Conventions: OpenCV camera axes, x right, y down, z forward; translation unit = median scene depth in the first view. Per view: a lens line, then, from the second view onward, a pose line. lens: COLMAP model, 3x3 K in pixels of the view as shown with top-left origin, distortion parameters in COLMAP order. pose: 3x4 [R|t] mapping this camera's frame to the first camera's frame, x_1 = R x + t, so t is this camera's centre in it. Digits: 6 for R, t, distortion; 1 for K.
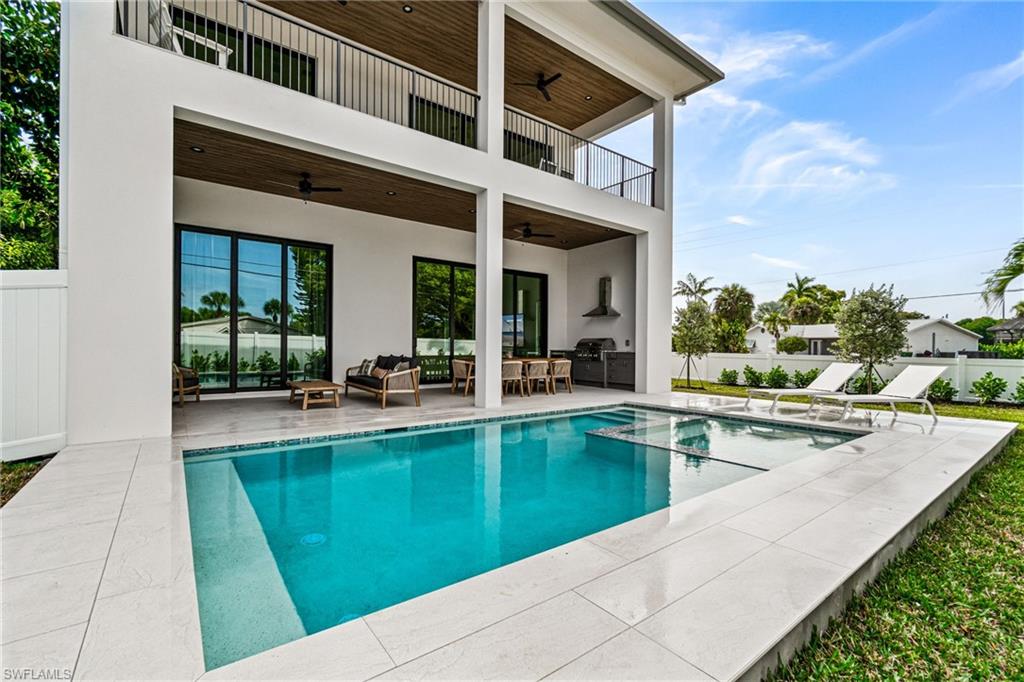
lens RADIAL K [[455.4, 0, 511.2], [0, 455.4, 346.7], [0, 0, 1]] dist [0.017144, -0.000053]
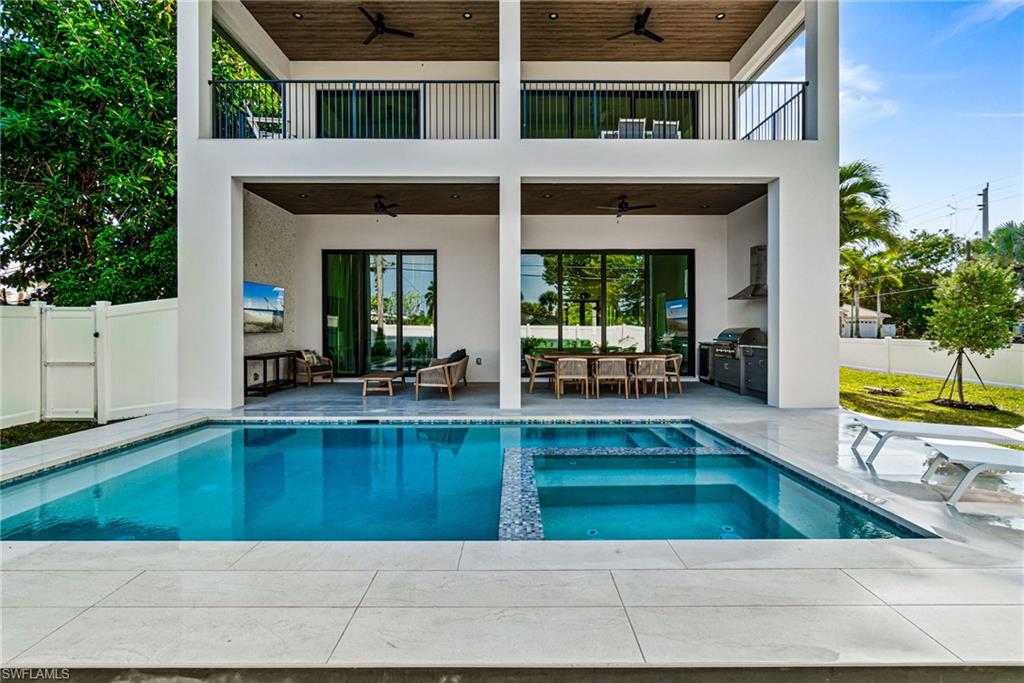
lens RADIAL K [[466.4, 0, 512.4], [0, 466.4, 333.1], [0, 0, 1]] dist [-0.000760, -0.000148]
pose [[0.803266, -0.005372, -0.595596, 0.506888], [0.008364, 0.999962, 0.002260, -0.022126], [0.595561, -0.006797, 0.803281, 0.225643]]
